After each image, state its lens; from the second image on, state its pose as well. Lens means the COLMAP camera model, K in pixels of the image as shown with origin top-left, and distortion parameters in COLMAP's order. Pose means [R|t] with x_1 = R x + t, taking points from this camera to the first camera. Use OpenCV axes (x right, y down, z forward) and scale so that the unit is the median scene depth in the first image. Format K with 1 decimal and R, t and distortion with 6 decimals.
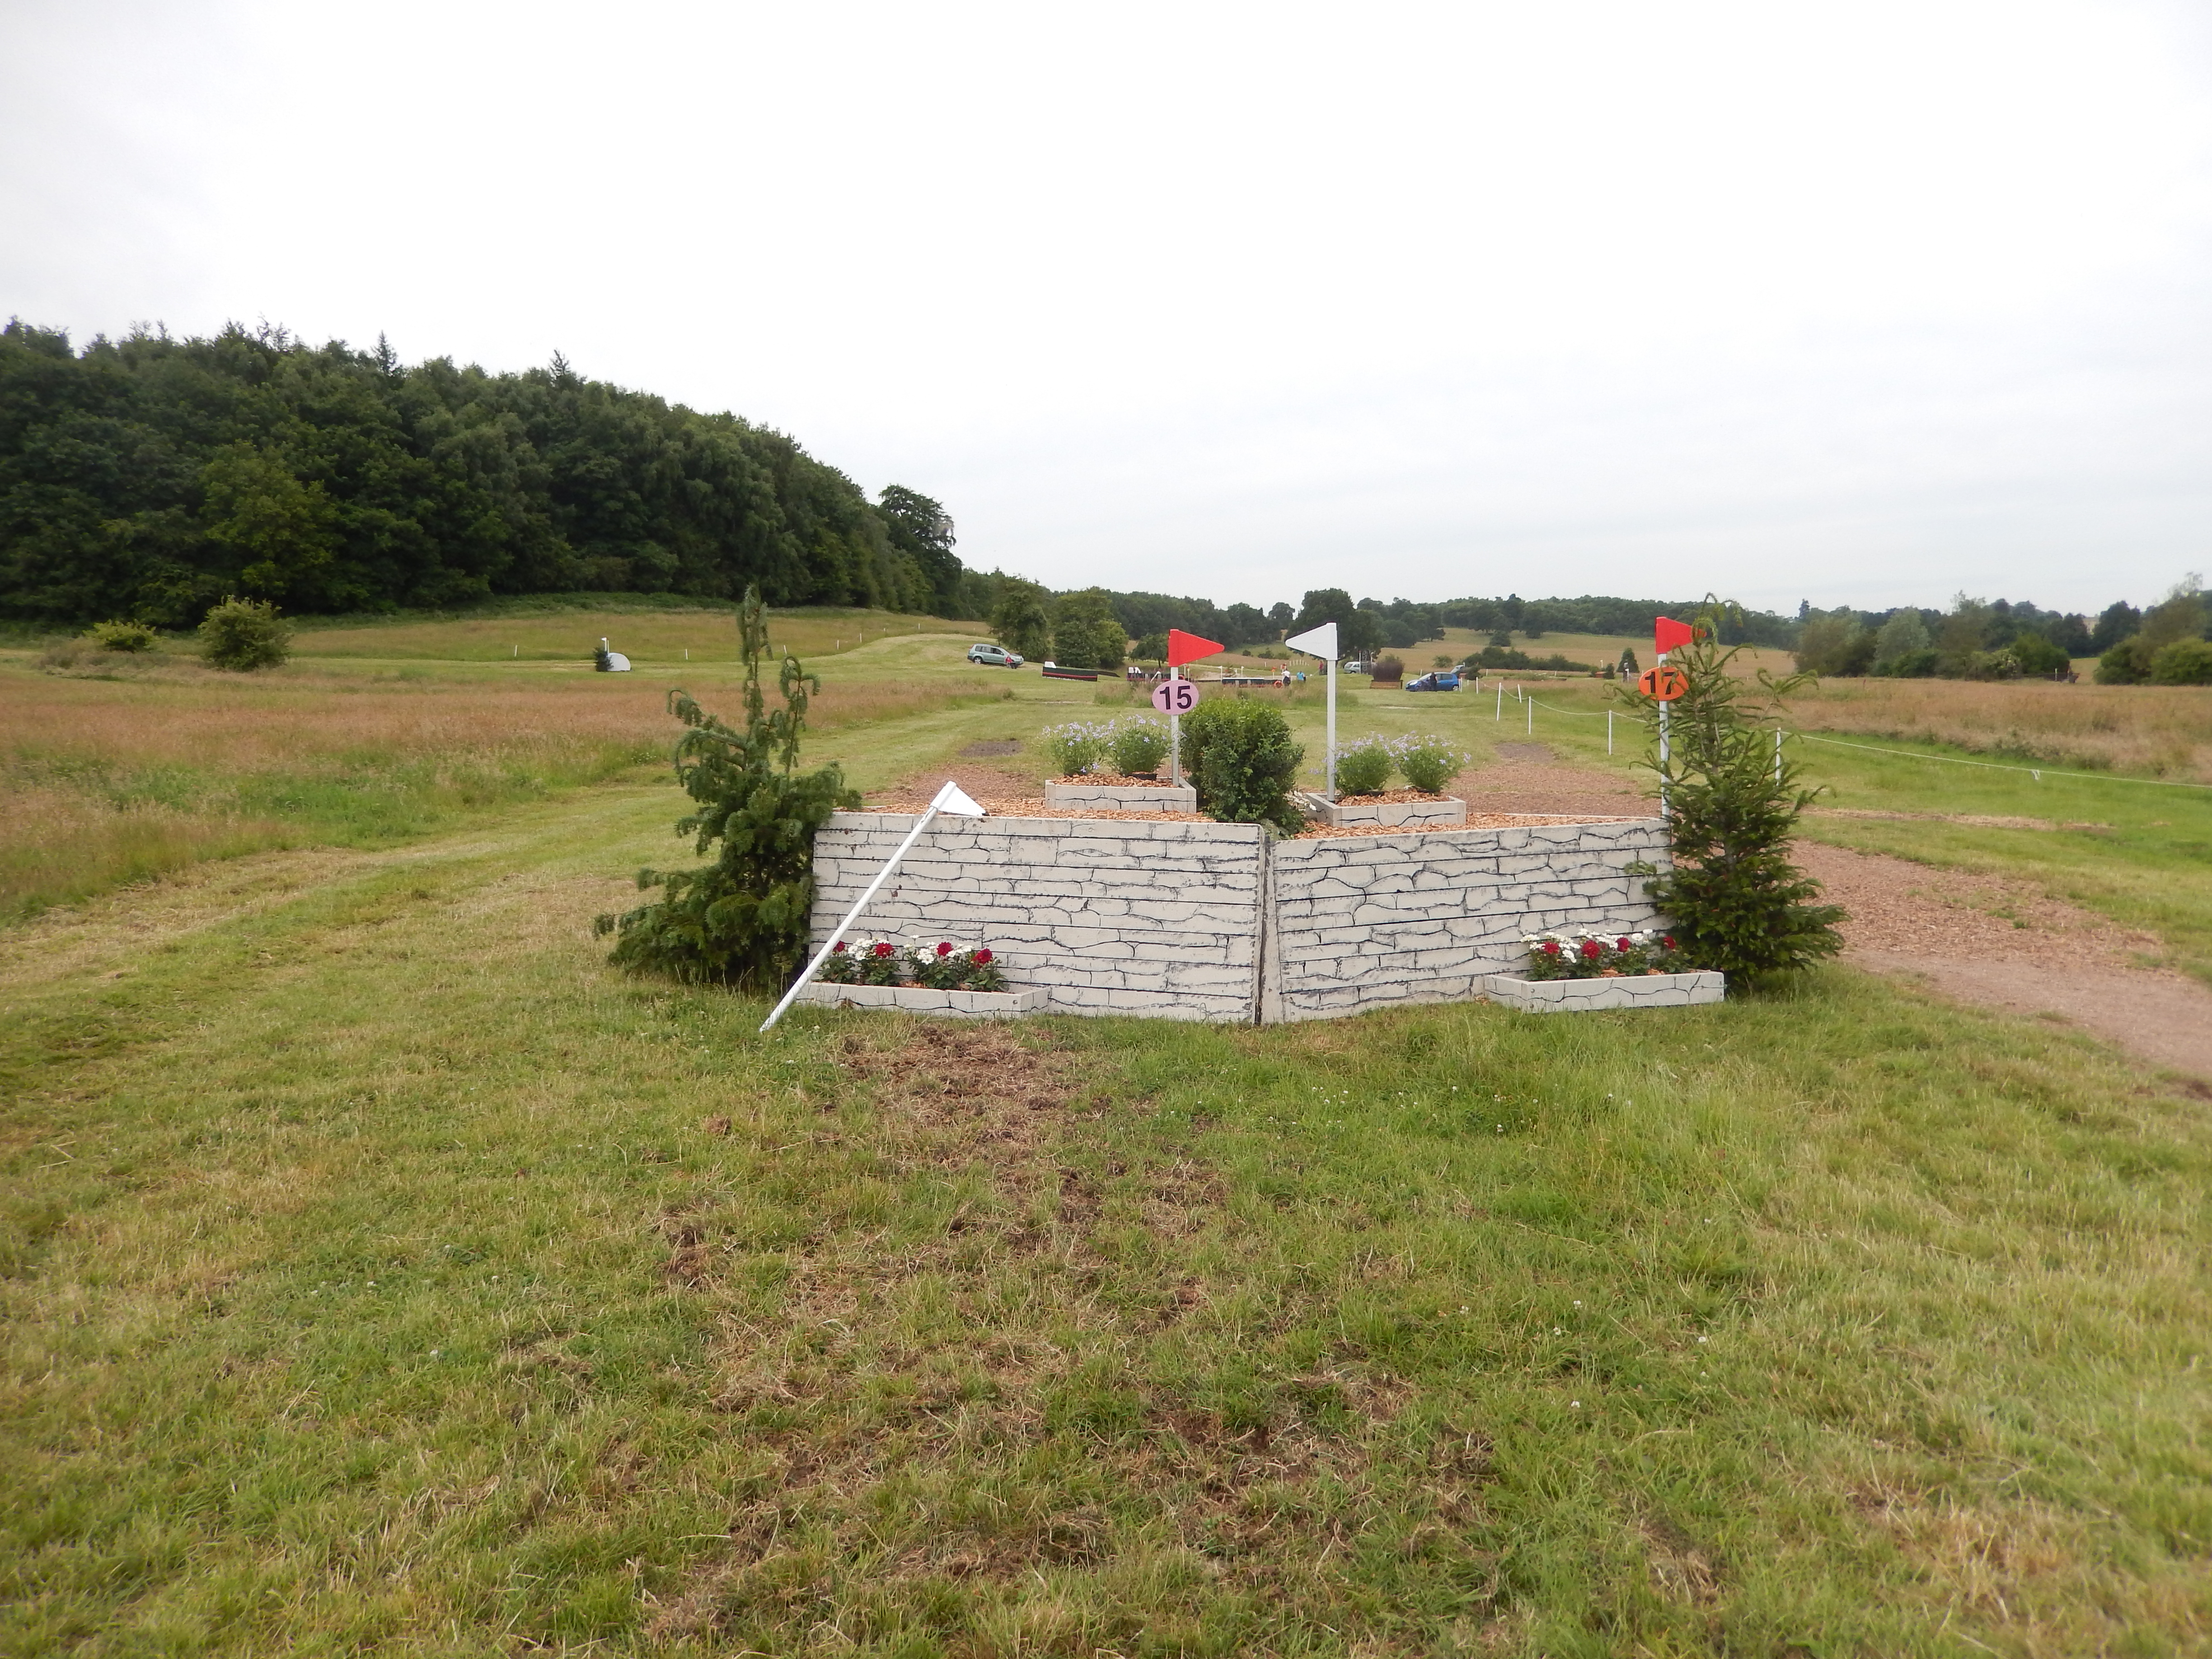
lens RADIAL K [[1654.9, 0, 1106.0], [0, 1654.9, 829.5], [0, 0, 1]] dist [0.000343, -0.064869]
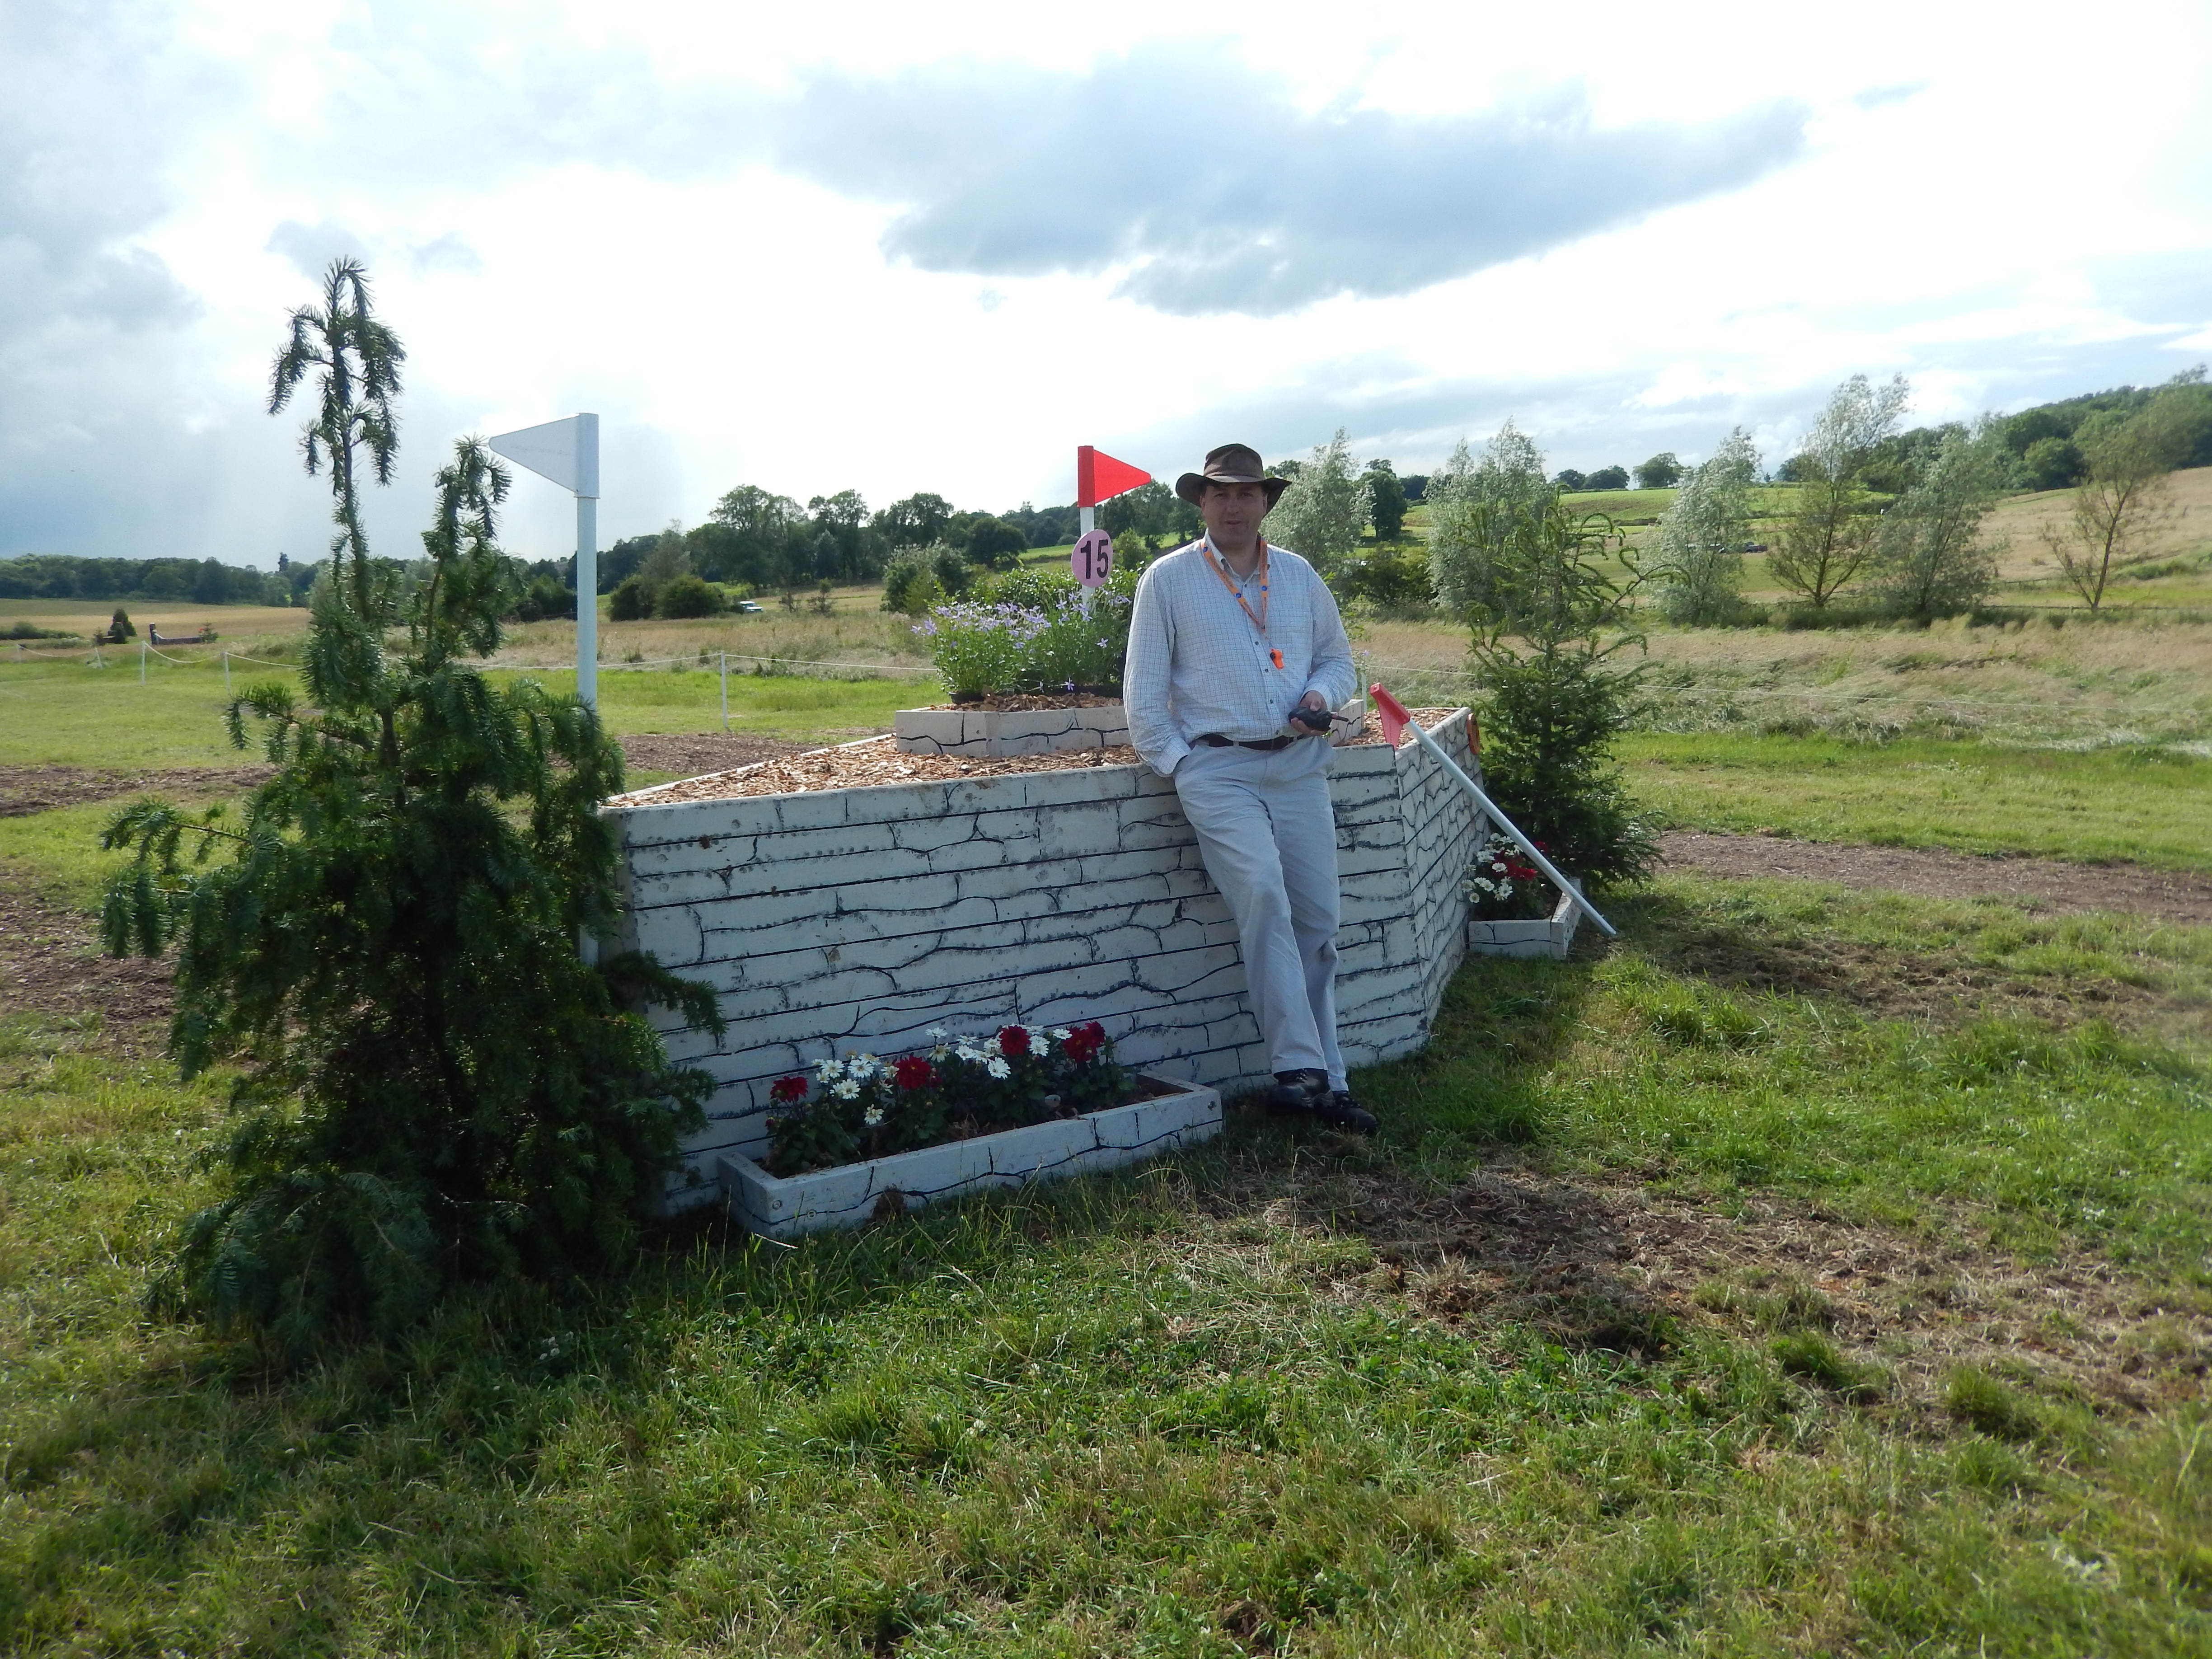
lens RADIAL K [[1657.1, 0, 1108.7], [0, 1657.1, 821.5], [0, 0, 1]] dist [-0.001853, -0.064732]
pose [[0.648283, -0.114368, 0.752761, -0.445468], [0.096744, 0.993014, 0.067554, -0.025731], [-0.755228, 0.029031, 0.654819, 0.629522]]
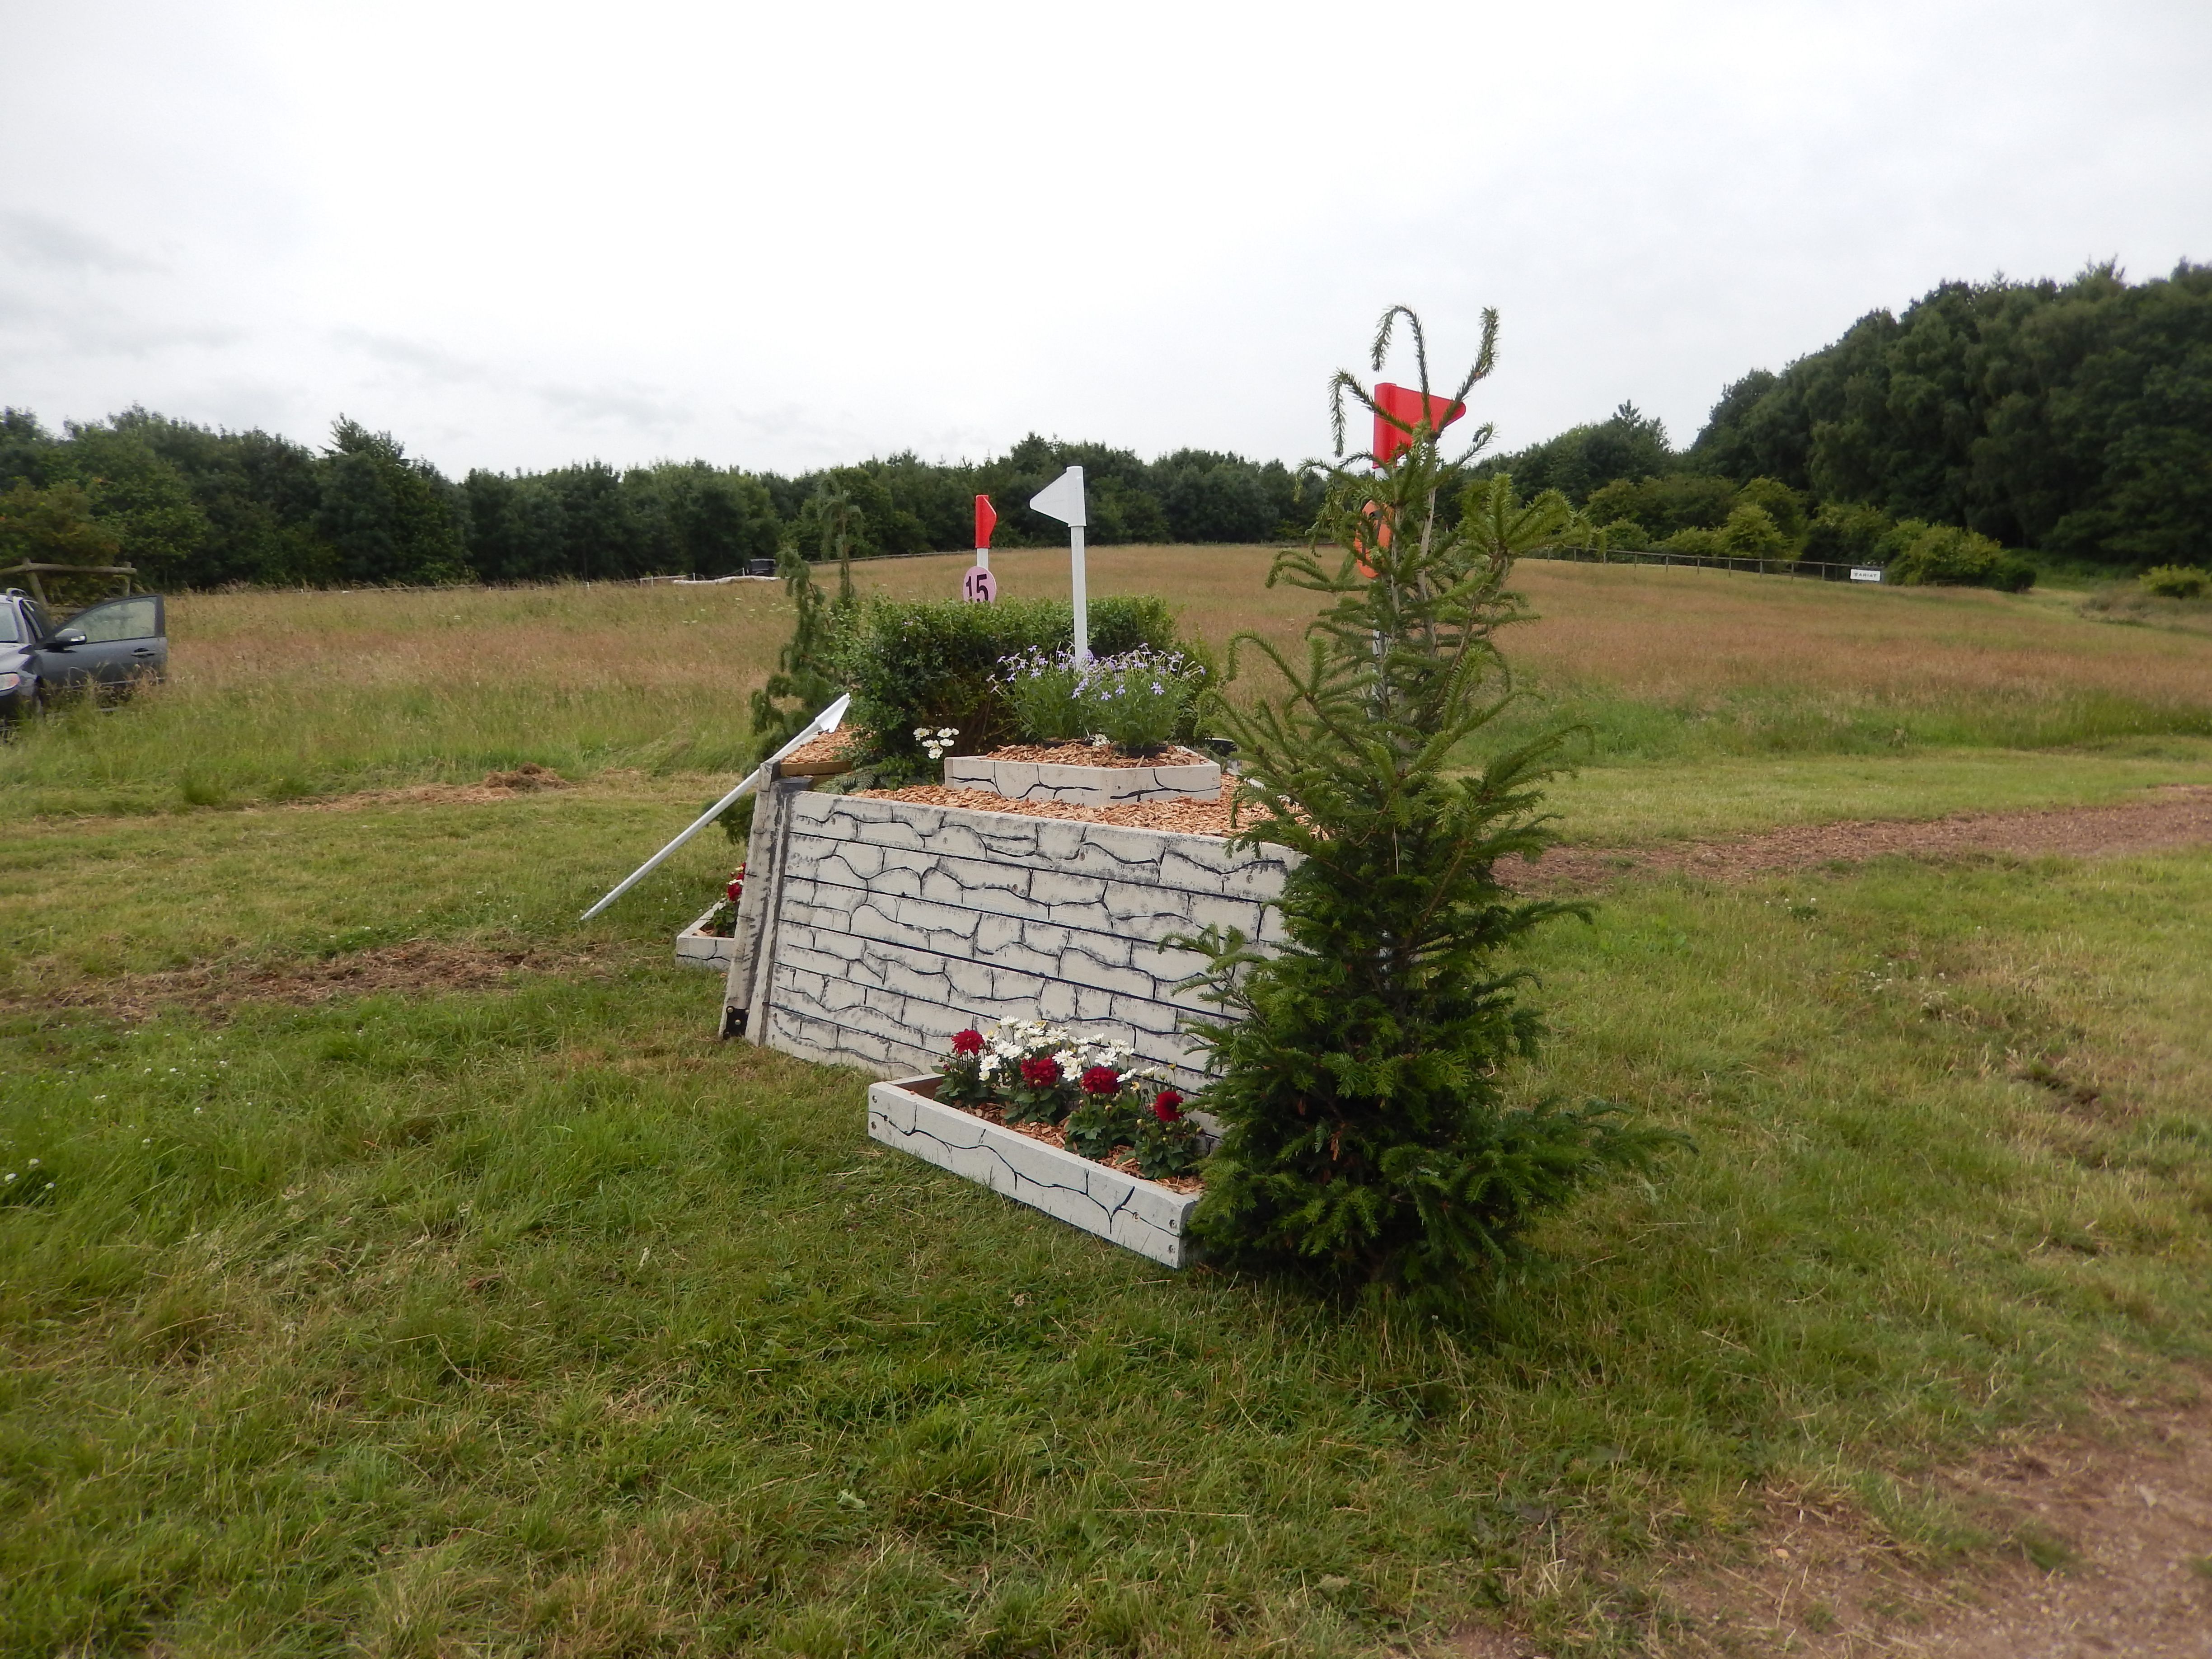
lens RADIAL K [[1739.2, 0, 1098.1], [0, 1739.2, 880.8], [0, 0, 1]] dist [-0.196961, 0.121372]
pose [[0.355064, 0.141251, -0.924109, 0.795266], [-0.090552, 0.989067, 0.116388, -0.049647], [0.930446, 0.042355, 0.363973, 0.824799]]
